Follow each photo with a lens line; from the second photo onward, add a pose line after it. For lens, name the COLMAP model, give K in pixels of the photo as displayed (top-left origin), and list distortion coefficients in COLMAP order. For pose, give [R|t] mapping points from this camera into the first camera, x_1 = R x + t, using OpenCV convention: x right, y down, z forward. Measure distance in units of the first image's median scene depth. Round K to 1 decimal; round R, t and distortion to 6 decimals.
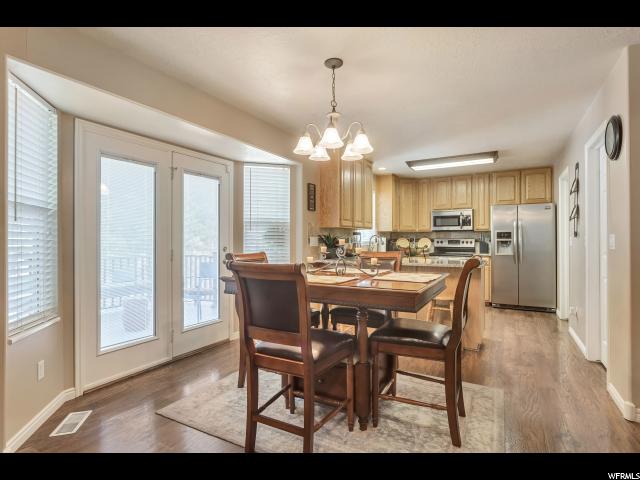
lens RADIAL K [[332.9, 0, 320.0], [0, 332.9, 240.0], [0, 0, 1]] dist [-0.000116, -0.000047]
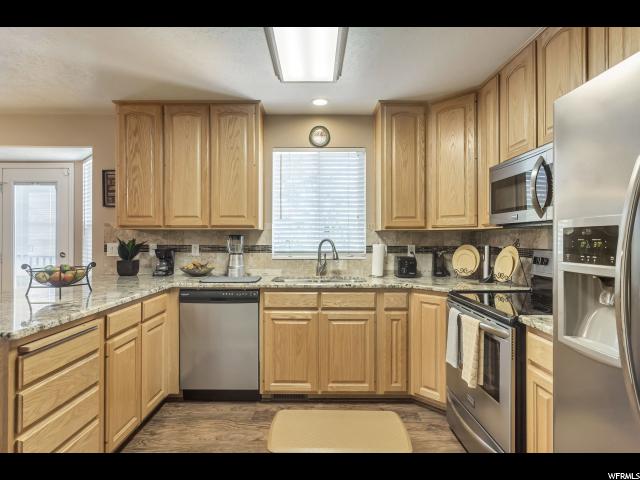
lens RADIAL K [[343.7, 0, 320.0], [0, 343.7, 240.0], [0, 0, 1]] dist [-0.001951, -0.000679]
pose [[0.492780, 0.007128, -0.870125, 0.634538], [-0.004675, 0.999974, 0.005544, -0.016747], [0.870142, 0.001336, 0.492800, 0.768548]]
